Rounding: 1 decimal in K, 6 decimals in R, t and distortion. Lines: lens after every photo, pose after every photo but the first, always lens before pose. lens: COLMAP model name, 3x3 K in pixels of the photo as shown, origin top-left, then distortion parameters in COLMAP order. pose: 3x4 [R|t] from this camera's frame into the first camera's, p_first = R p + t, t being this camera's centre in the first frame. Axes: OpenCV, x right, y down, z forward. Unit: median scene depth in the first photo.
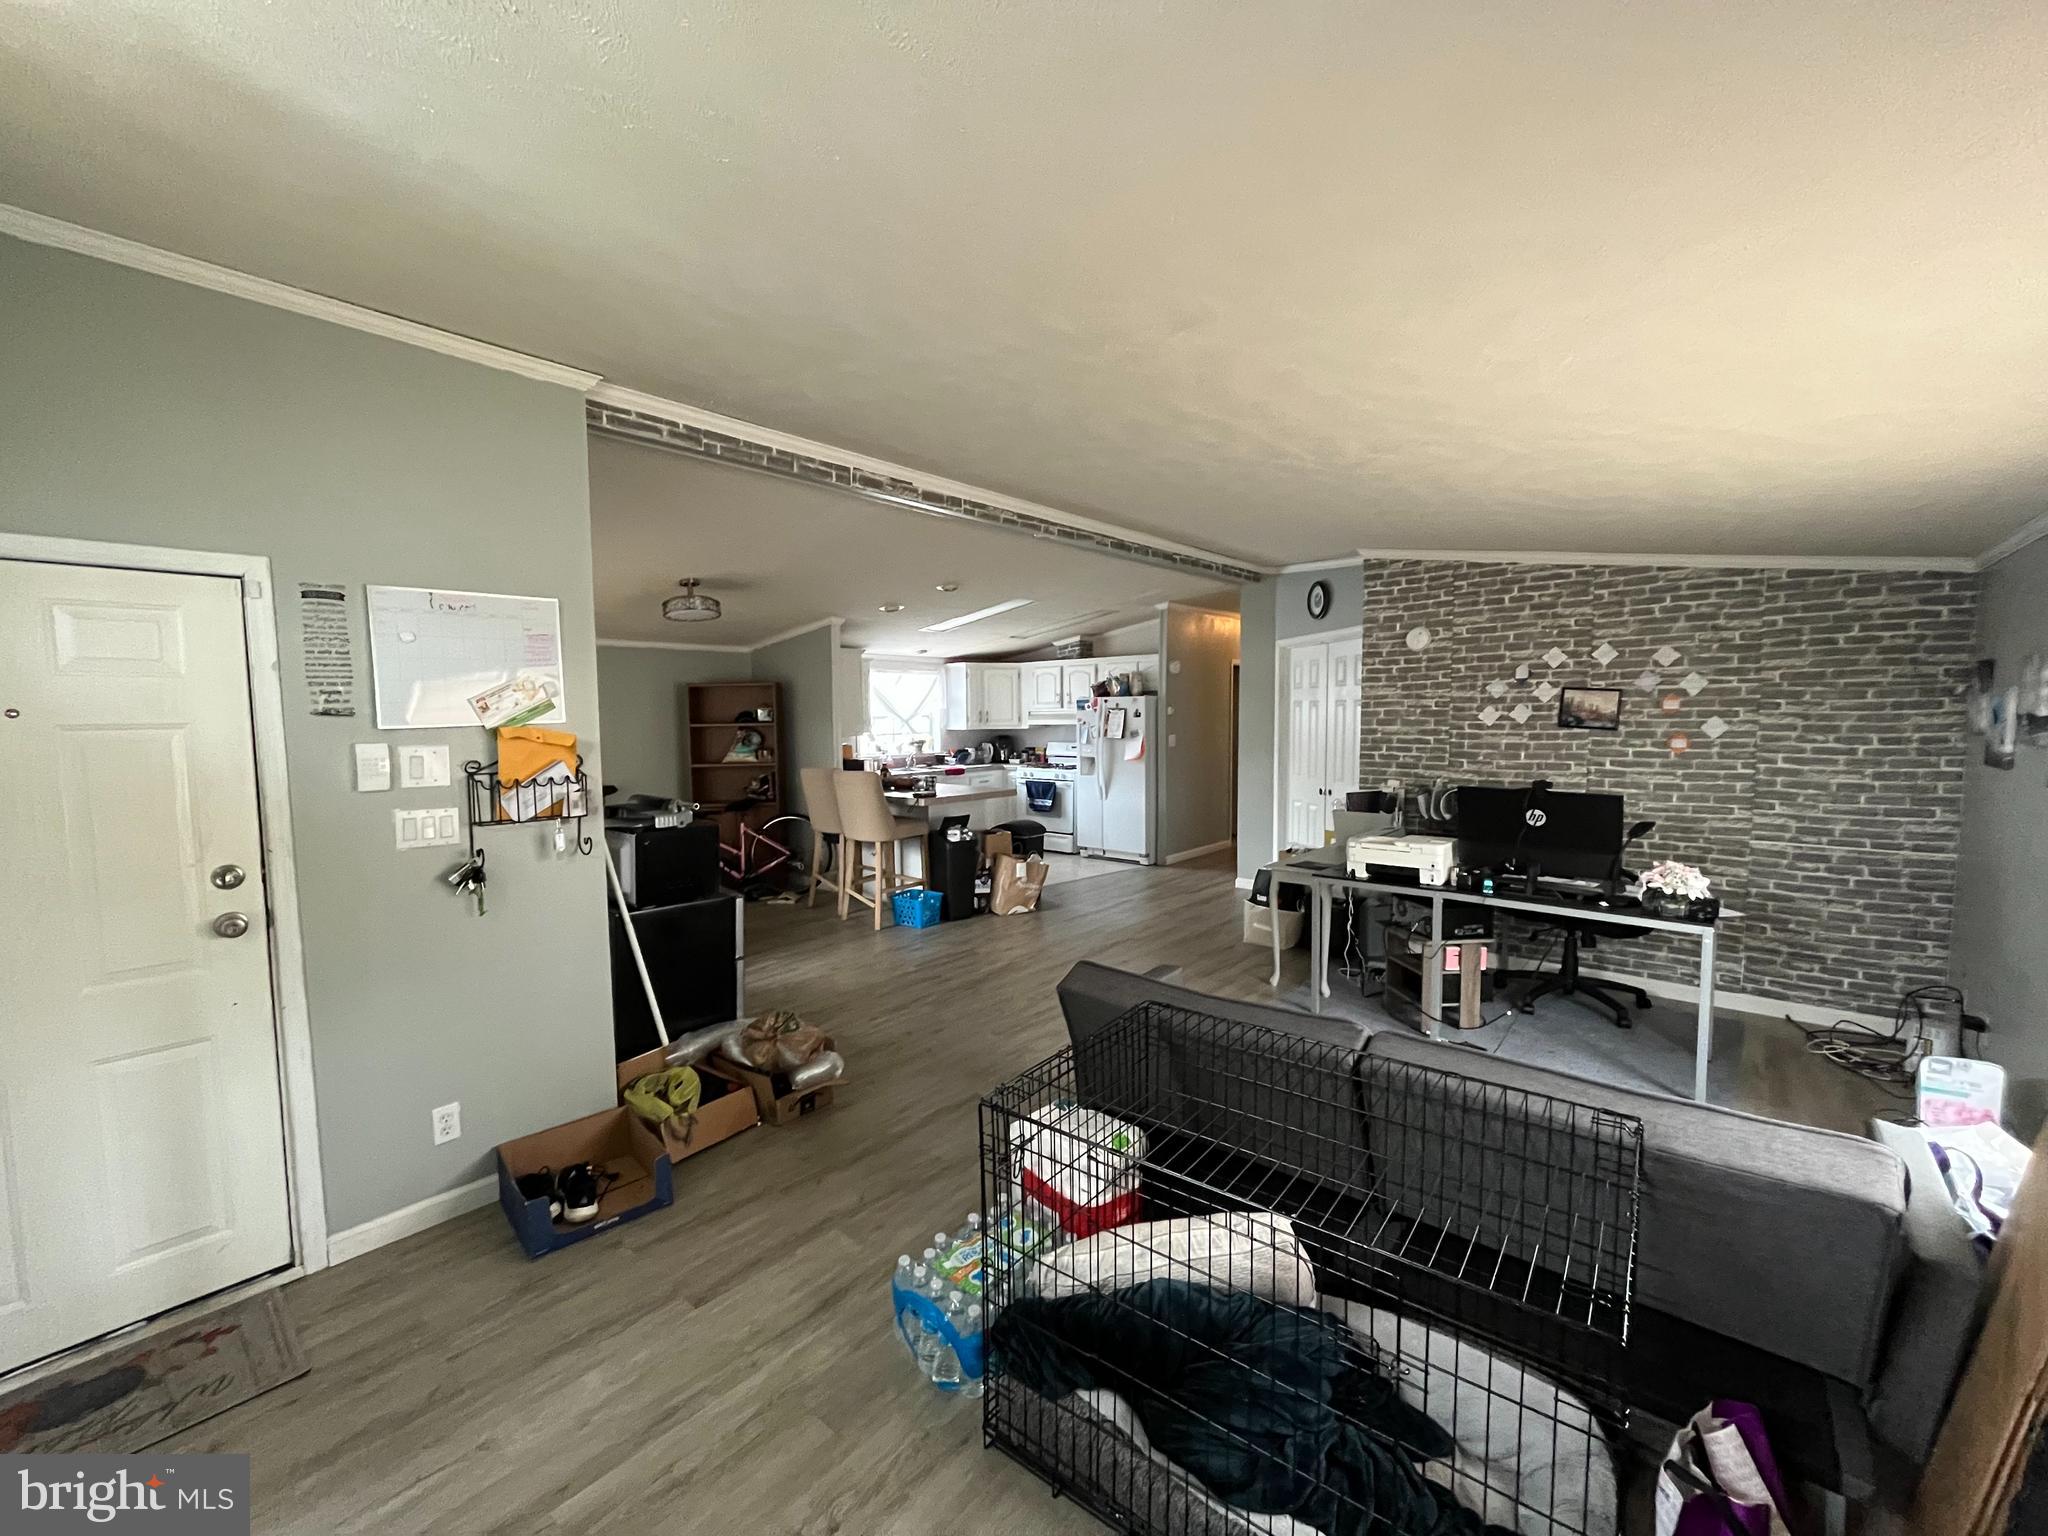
lens RADIAL K [[829.3, 0, 1026.8], [0, 829.3, 771.4], [0, 0, 1]] dist [-0.000500, -0.000007]
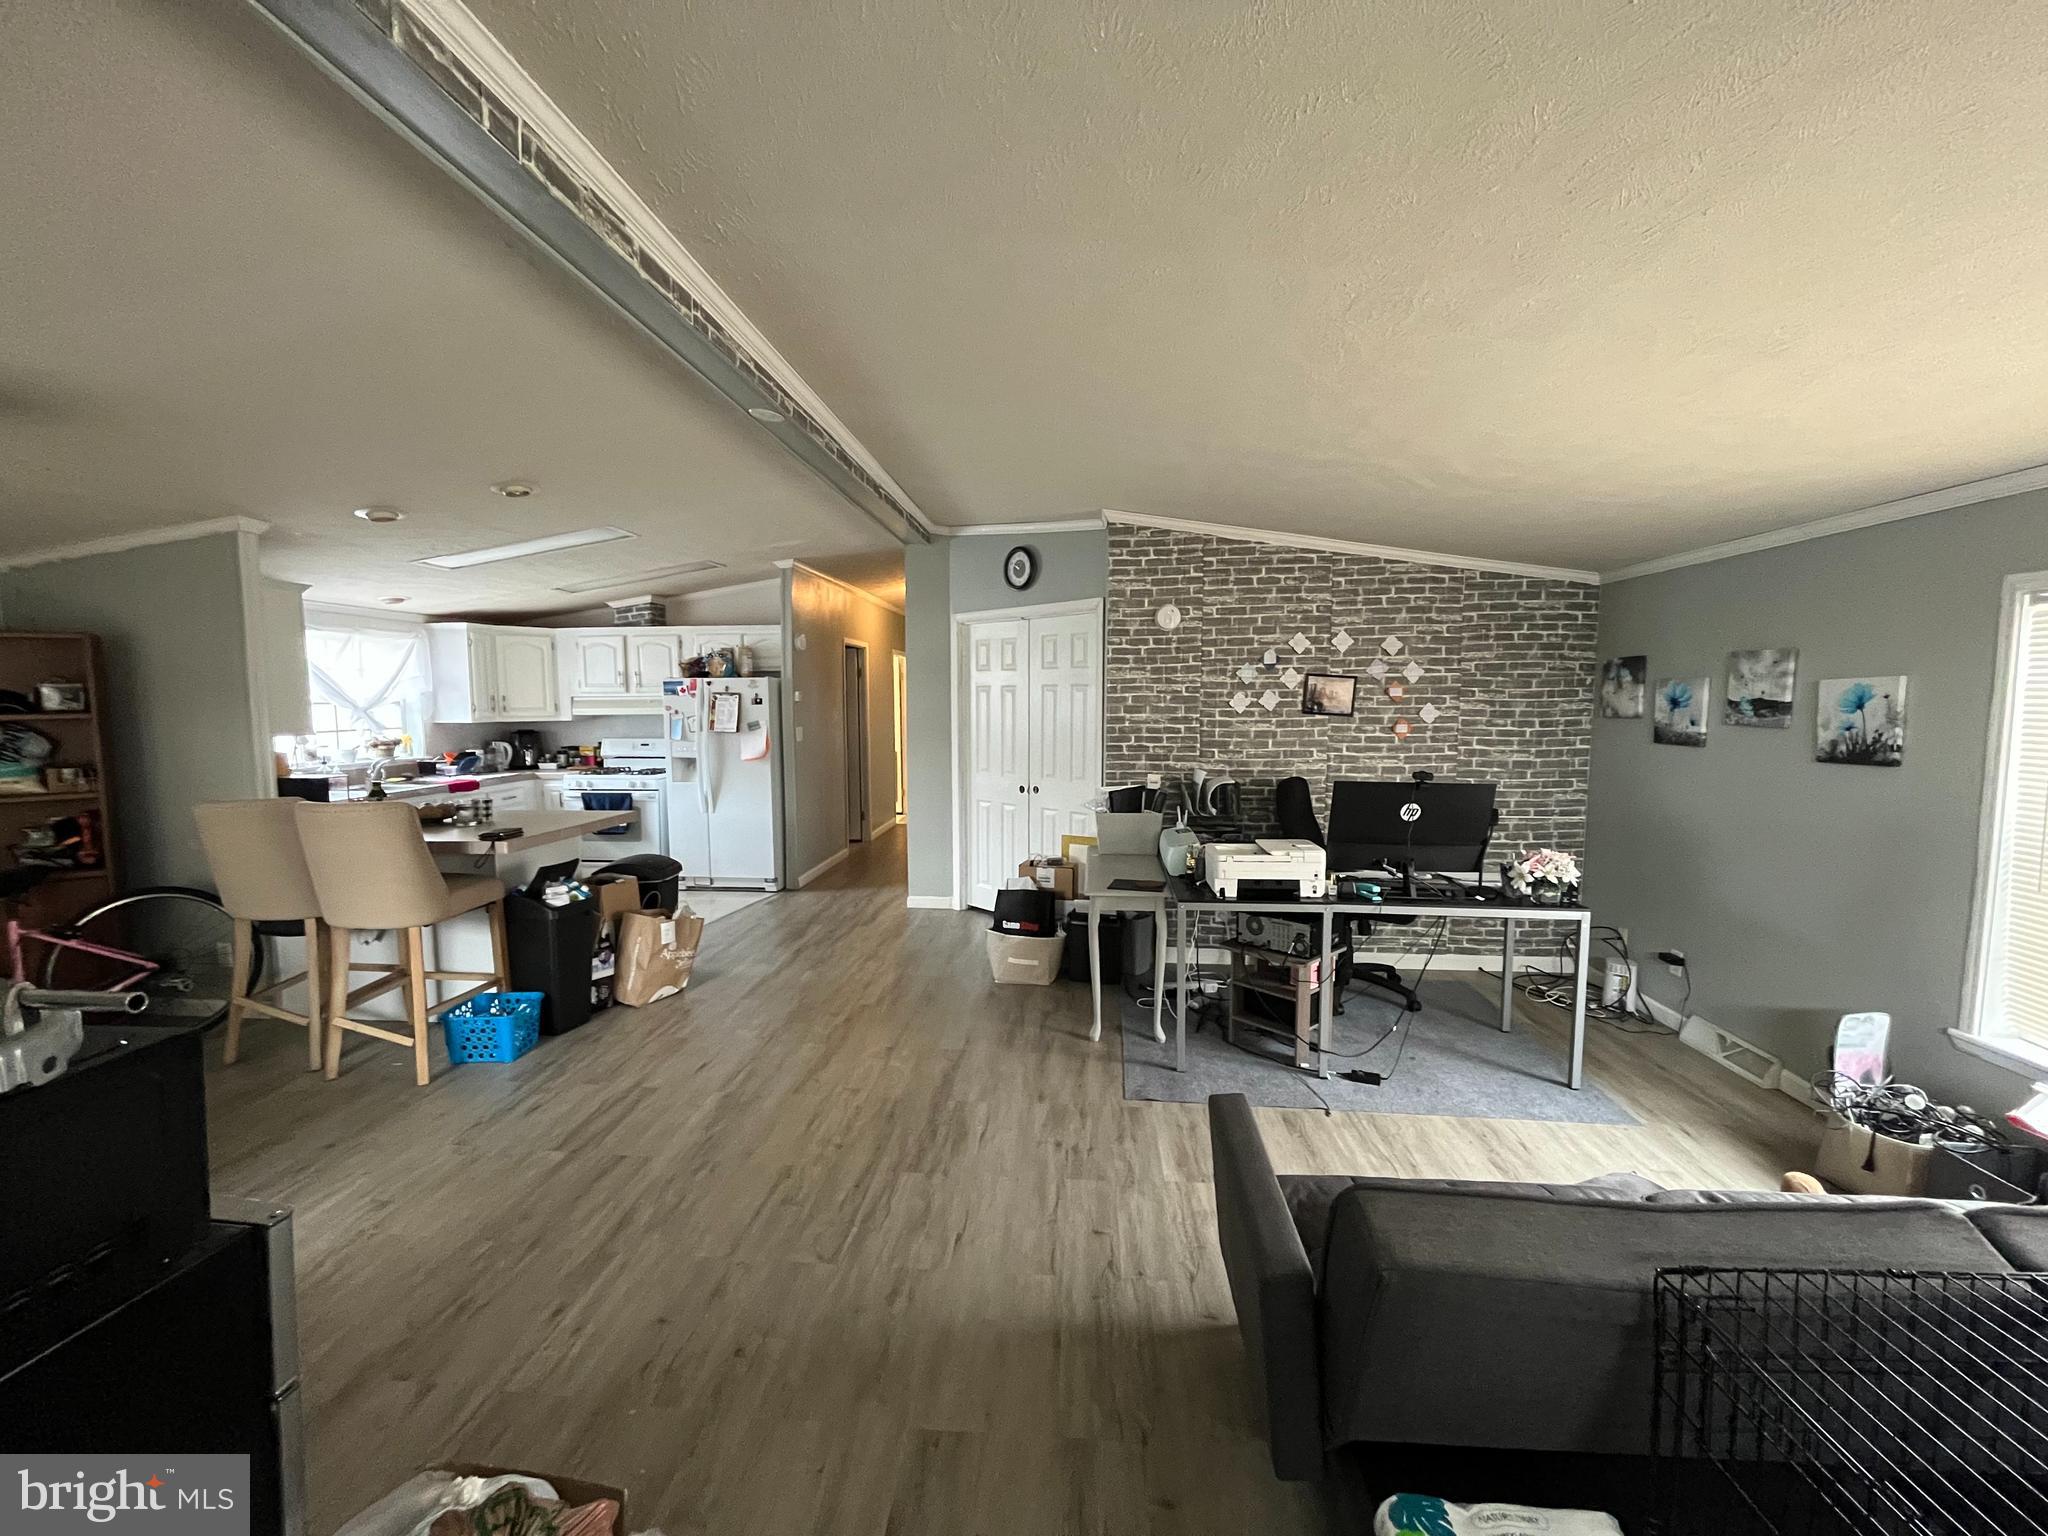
lens RADIAL K [[829.3, 0, 1023.5], [0, 829.3, 770.0], [0, 0, 1]] dist [-0.000500, -0.000007]
pose [[0.813856, -0.044036, 0.579396, -0.184594], [0.037458, 0.999026, 0.023313, -0.019742], [-0.579858, 0.002729, 0.814713, 0.347998]]
